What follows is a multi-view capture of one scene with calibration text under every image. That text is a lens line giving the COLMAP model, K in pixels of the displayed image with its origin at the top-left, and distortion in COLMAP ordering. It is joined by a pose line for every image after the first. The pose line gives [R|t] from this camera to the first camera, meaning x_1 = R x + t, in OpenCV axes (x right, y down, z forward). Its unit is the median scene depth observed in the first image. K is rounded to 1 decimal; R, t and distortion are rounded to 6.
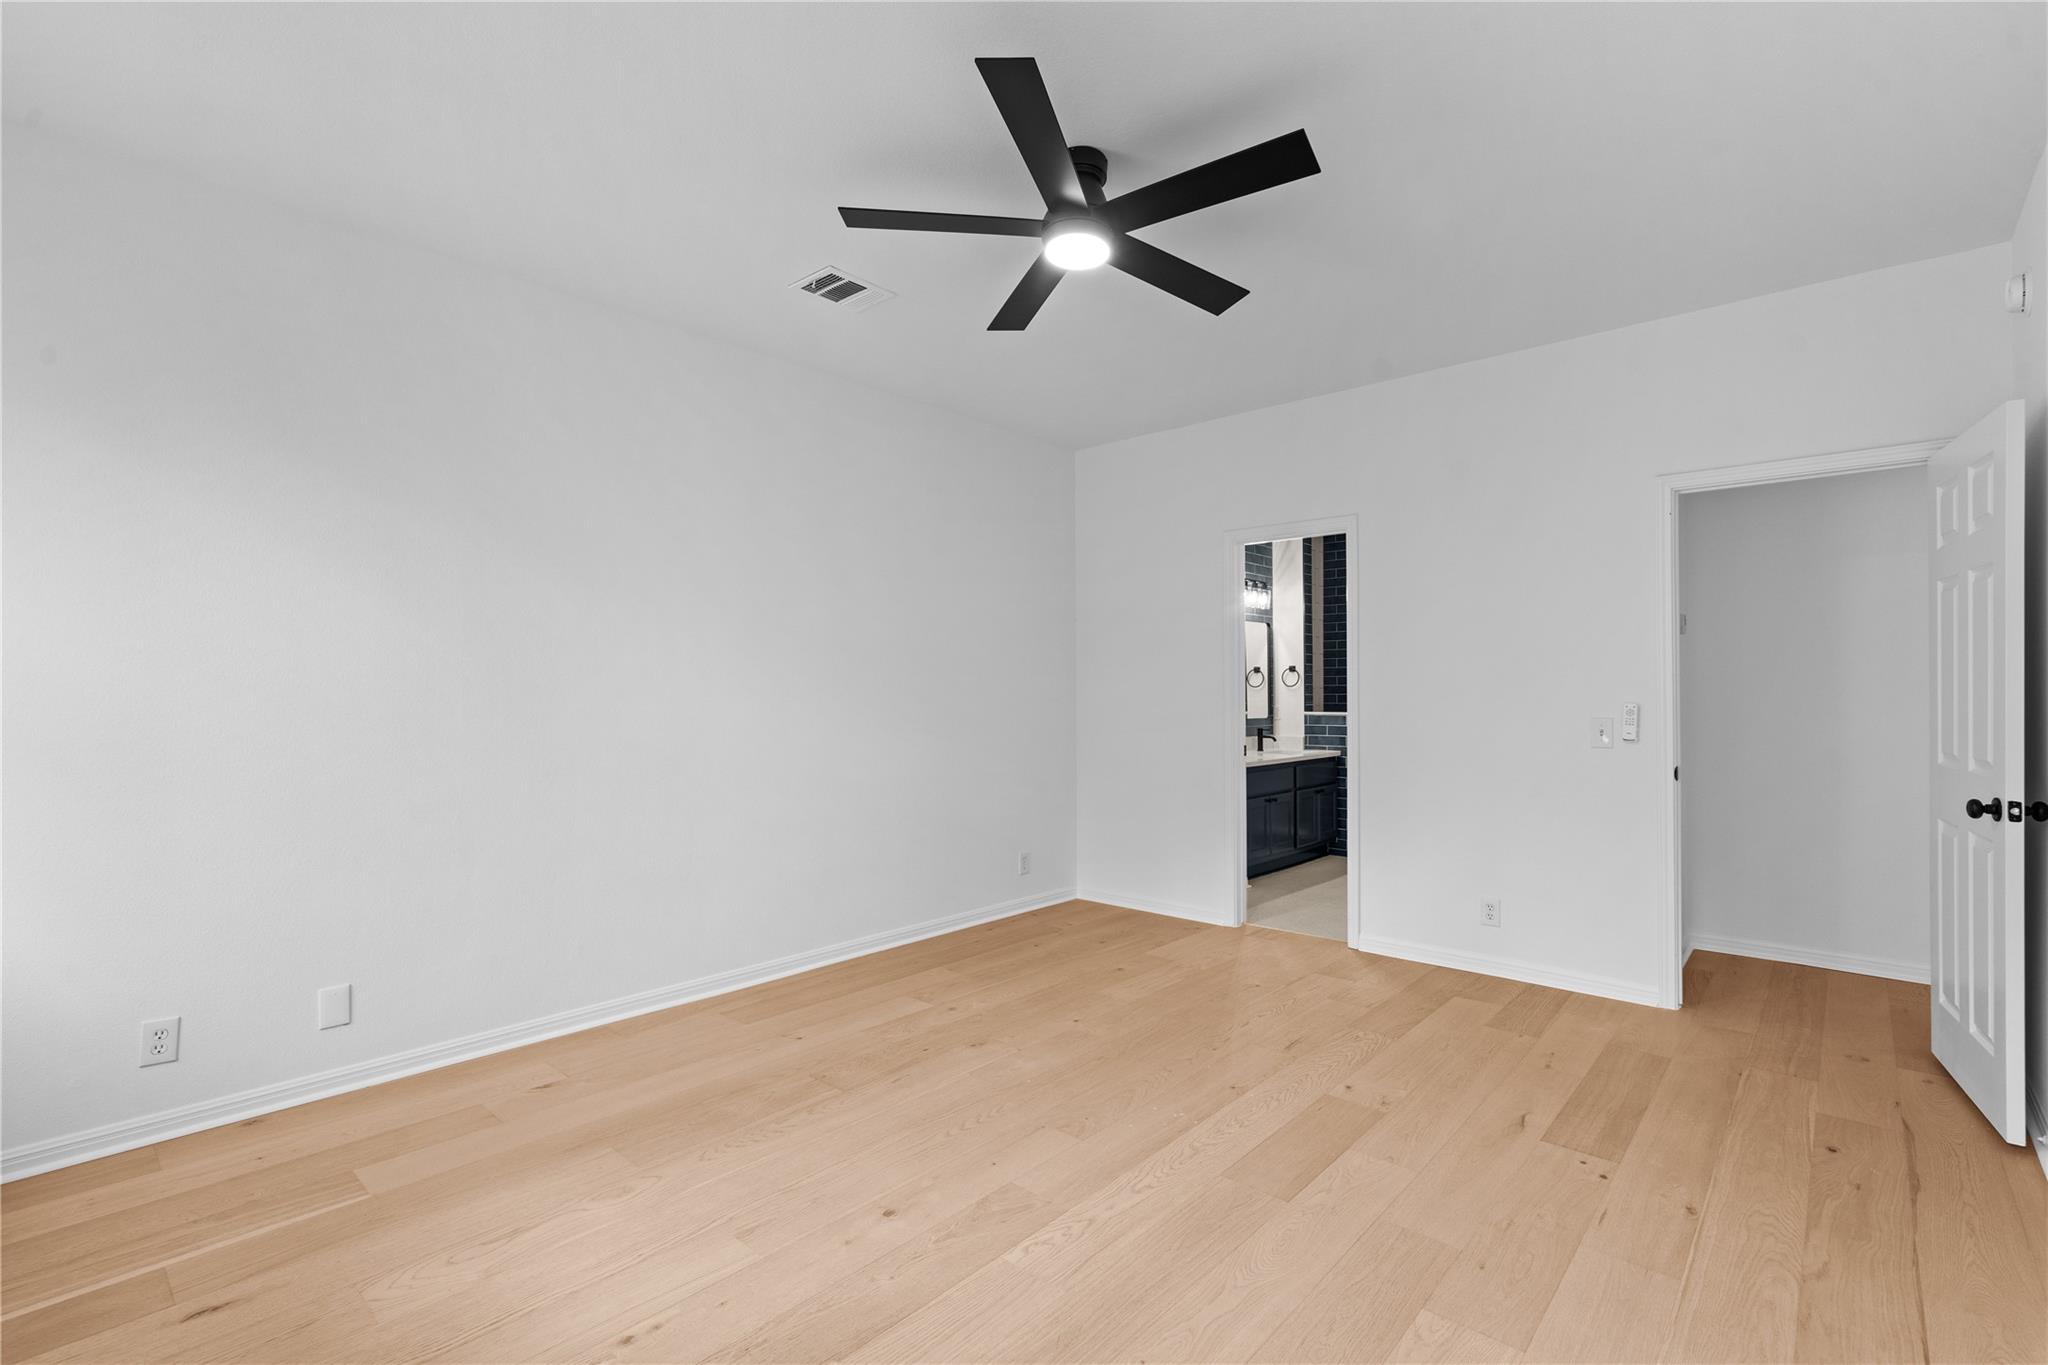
lens RADIAL K [[932.9, 0, 1027.4], [0, 932.9, 687.2], [0, 0, 1]] dist [-0.000316, 0.000454]
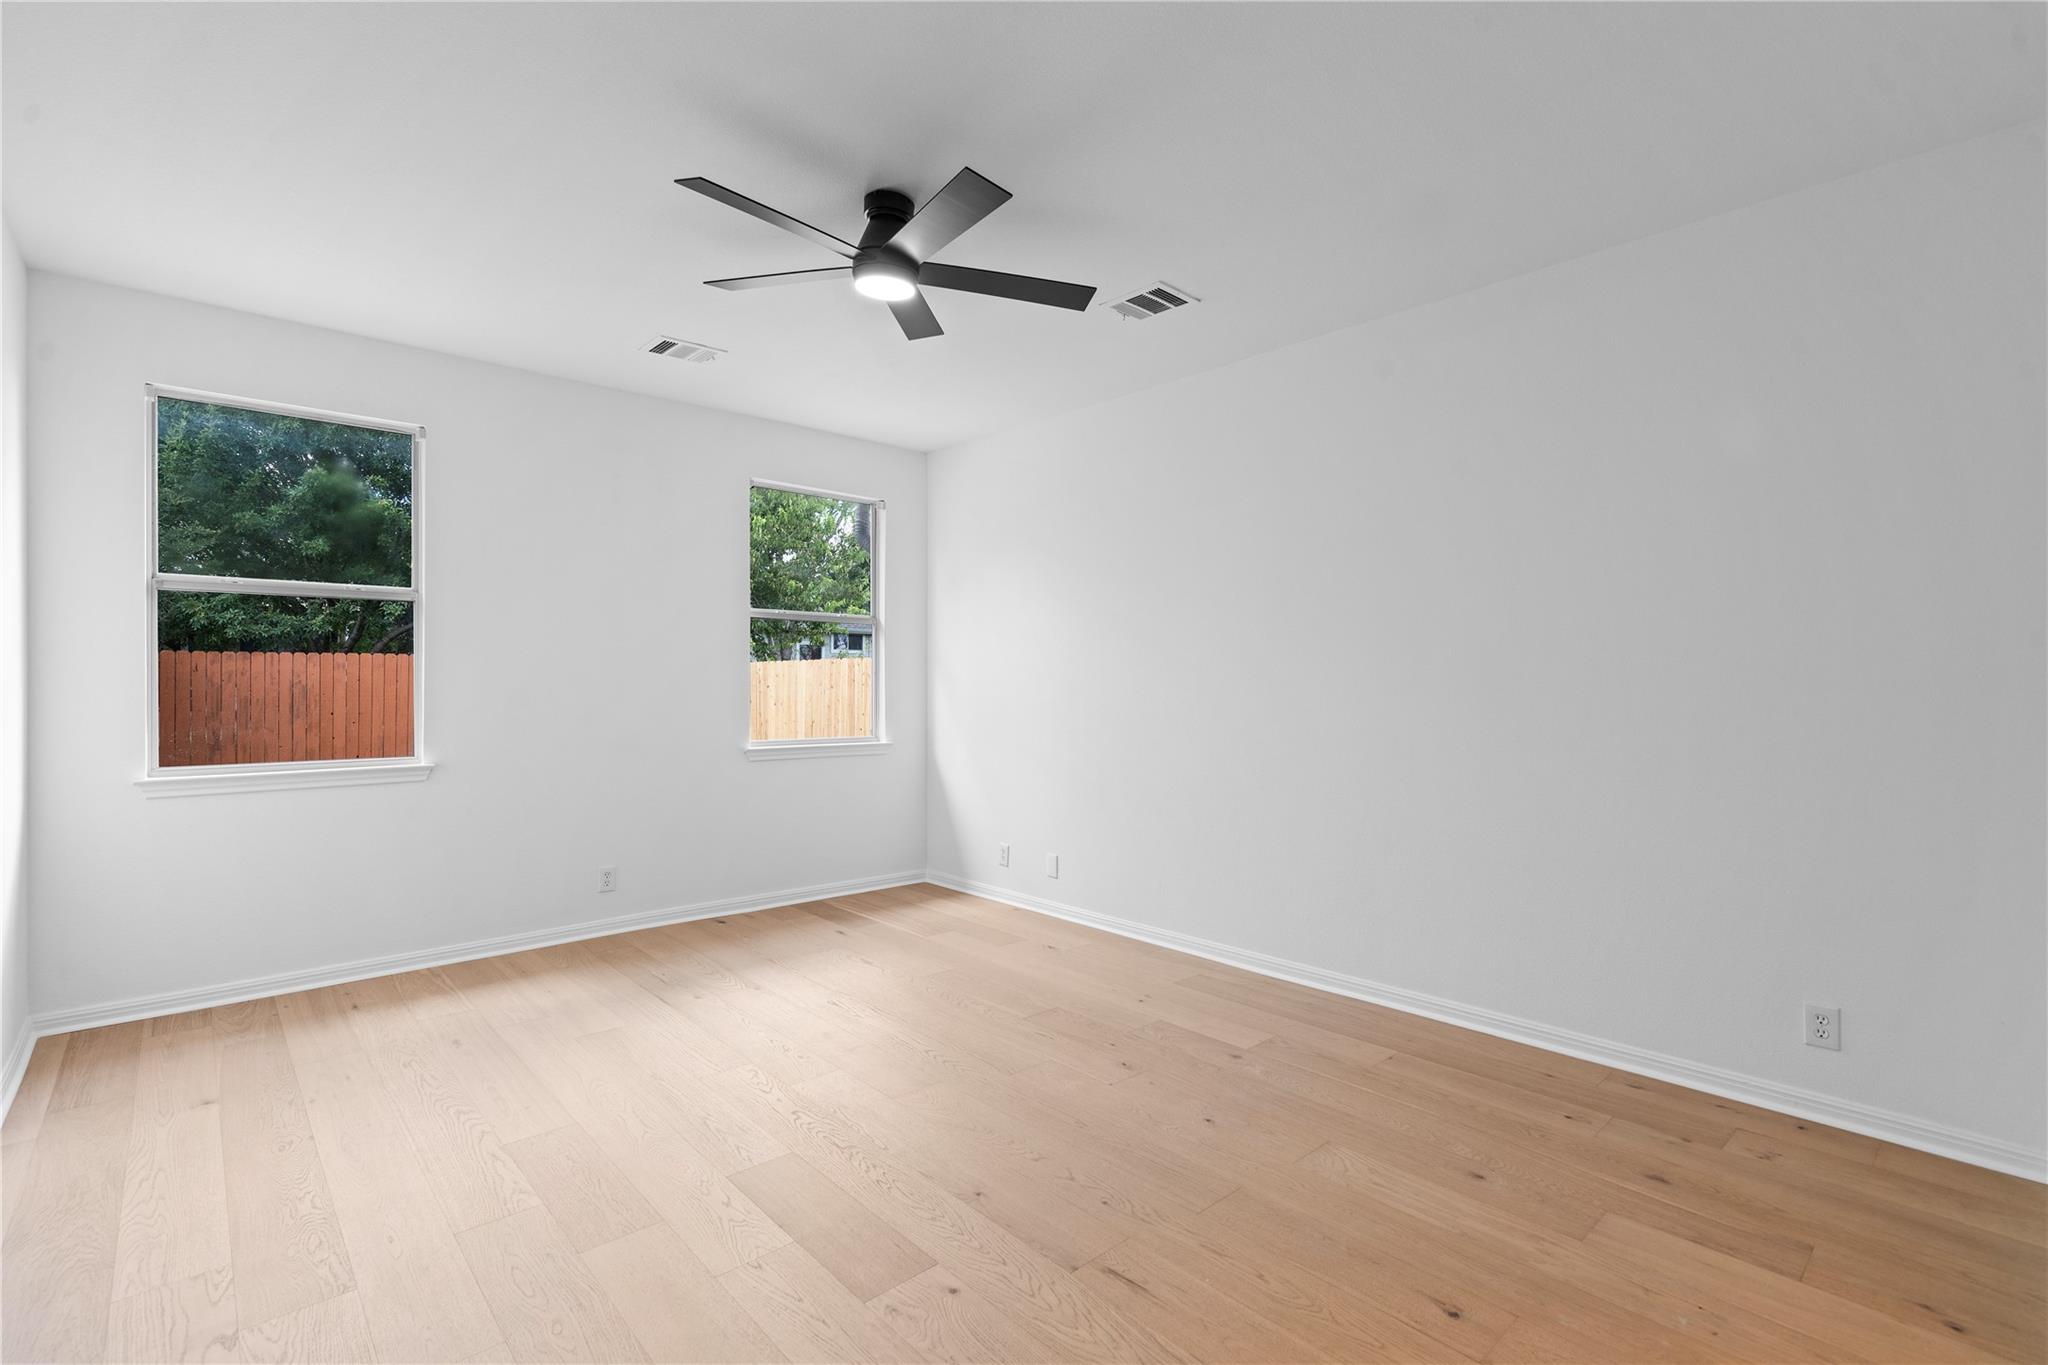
lens RADIAL K [[932.9, 0, 1027.4], [0, 932.9, 687.2], [0, 0, 1]] dist [-0.000316, 0.000454]
pose [[-0.113897, -0.001935, -0.993491, 0.745633], [0.001510, 0.999997, -0.002121, 0.006286], [0.993491, -0.001742, -0.113894, 0.851929]]
